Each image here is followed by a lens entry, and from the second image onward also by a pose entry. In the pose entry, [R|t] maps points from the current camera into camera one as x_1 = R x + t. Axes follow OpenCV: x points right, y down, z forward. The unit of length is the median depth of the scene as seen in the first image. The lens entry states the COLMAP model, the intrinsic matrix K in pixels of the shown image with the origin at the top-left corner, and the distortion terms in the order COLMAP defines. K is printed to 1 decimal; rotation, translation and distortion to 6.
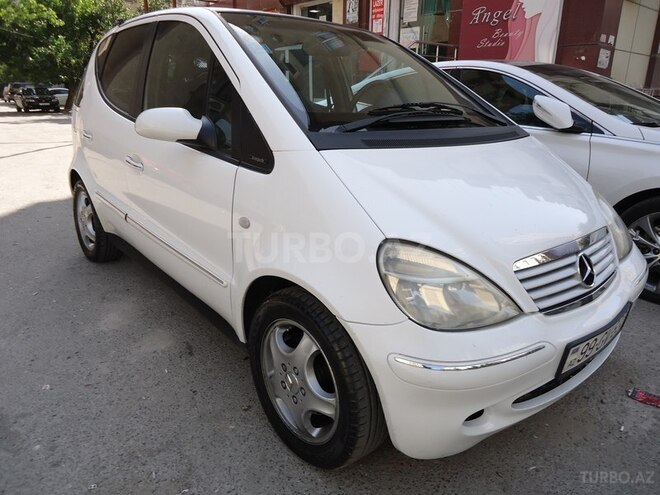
lens RADIAL K [[485.7, 0, 330.0], [0, 485.7, 247.5], [0, 0, 1]] dist [-0.008029, 0.002042]
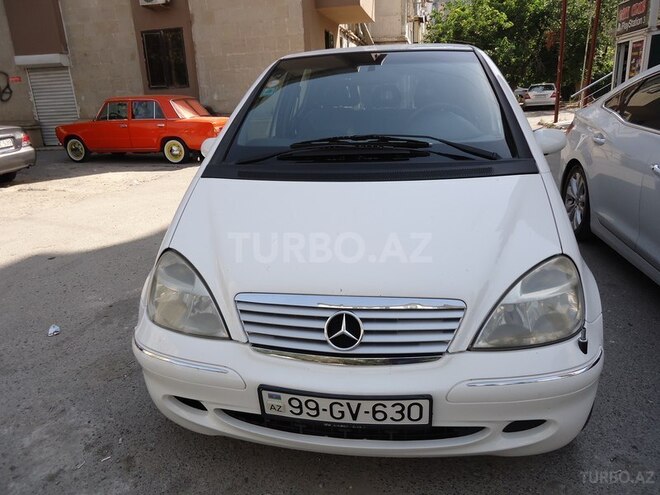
lens RADIAL K [[485.7, 0, 330.0], [0, 485.7, 247.5], [0, 0, 1]] dist [-0.008029, 0.002042]
pose [[0.633750, 0.192911, -0.749097, 0.943049], [-0.179876, 0.978610, 0.099837, -0.156647], [0.752333, 0.071473, 0.654894, 0.300304]]
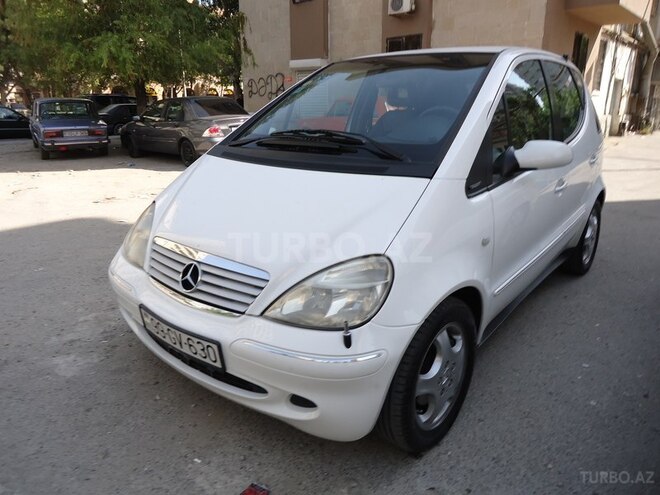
lens RADIAL K [[485.7, 0, 330.0], [0, 485.7, 247.5], [0, 0, 1]] dist [-0.008029, 0.002042]
pose [[0.144683, 0.263839, -0.953654, 1.333506], [-0.292391, 0.932154, 0.213531, -0.290527], [0.945291, 0.247946, 0.212011, 0.850892]]
